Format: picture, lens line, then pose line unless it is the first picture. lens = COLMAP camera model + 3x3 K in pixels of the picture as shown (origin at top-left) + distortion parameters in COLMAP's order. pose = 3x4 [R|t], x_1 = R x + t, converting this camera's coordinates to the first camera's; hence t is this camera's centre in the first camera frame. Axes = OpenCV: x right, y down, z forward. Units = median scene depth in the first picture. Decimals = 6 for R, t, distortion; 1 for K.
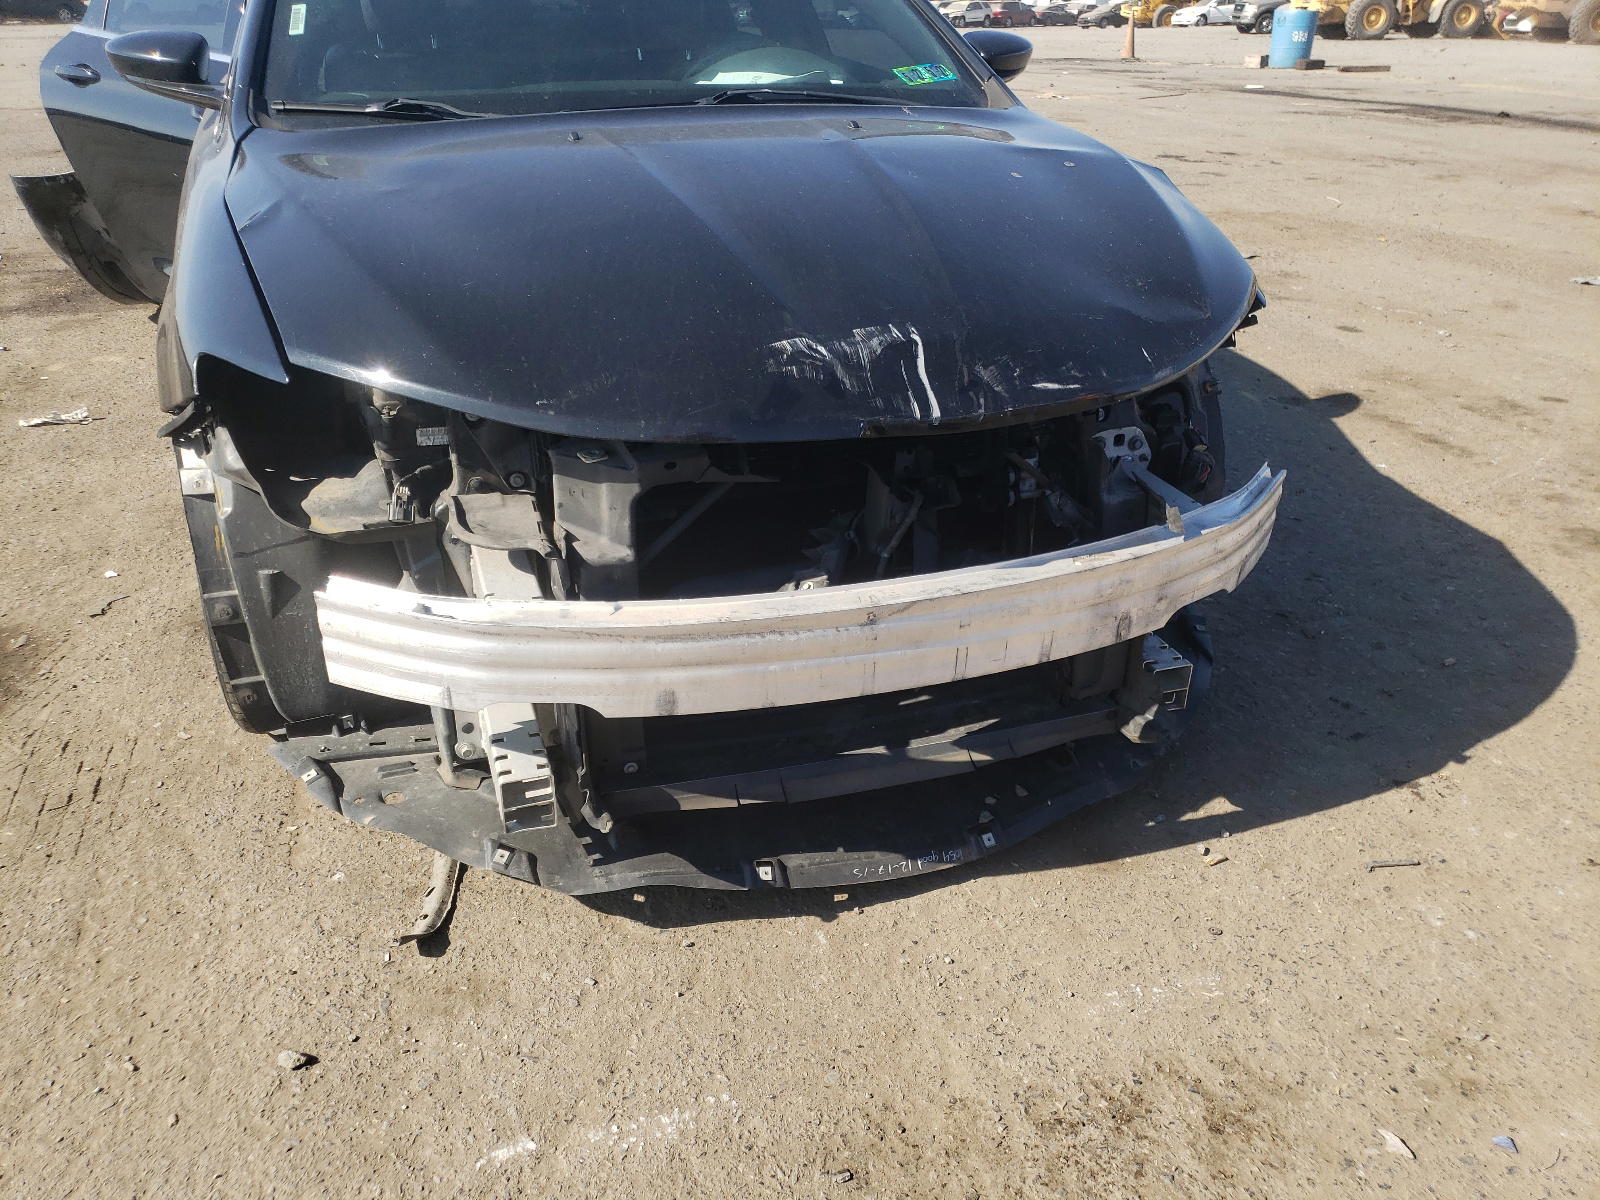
lens RADIAL K [[1267.3, 0, 804.1], [0, 1267.3, 592.4], [0, 0, 1]] dist [0.017746, -0.015069]
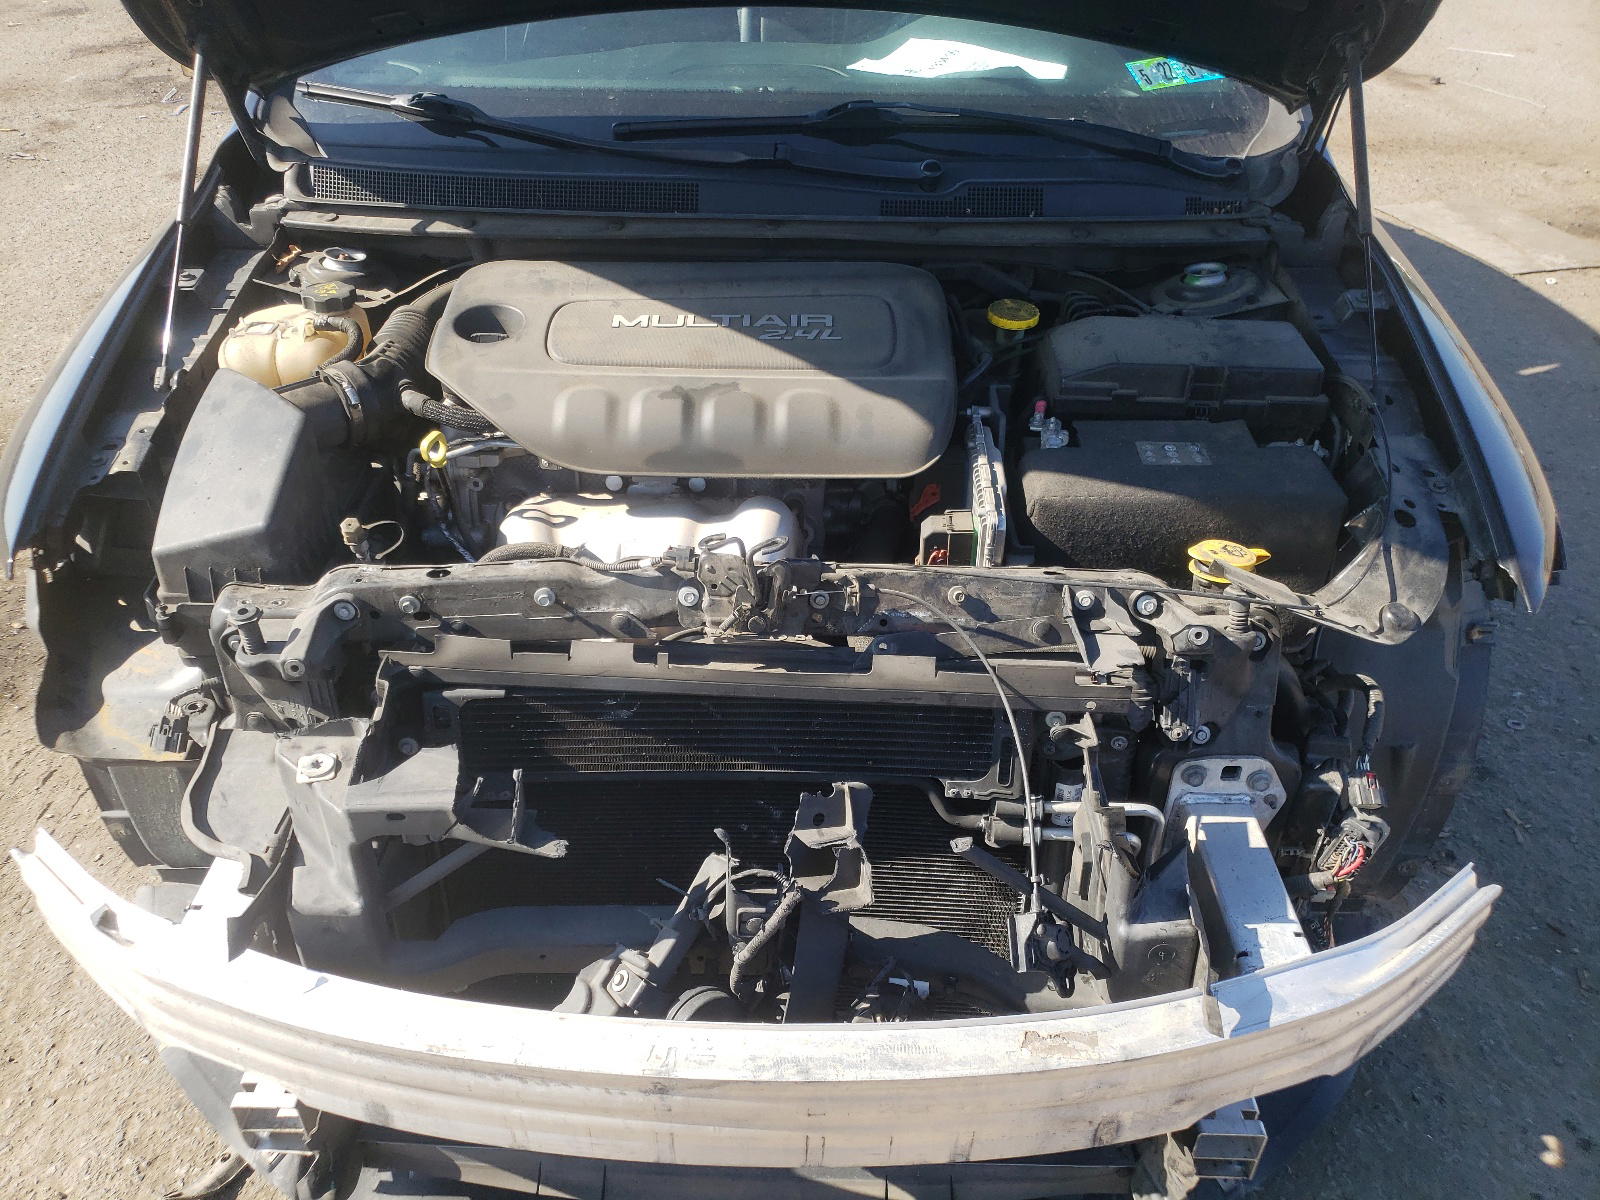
lens RADIAL K [[1267.3, 0, 799.1], [0, 1267.3, 606.6], [0, 0, 1]] dist [0.017746, -0.015069]
pose [[0.940520, 0.196075, -0.277446, 0.231713], [-0.155646, 0.974584, 0.161123, -0.310372], [0.301987, -0.108356, 0.947134, 0.372769]]
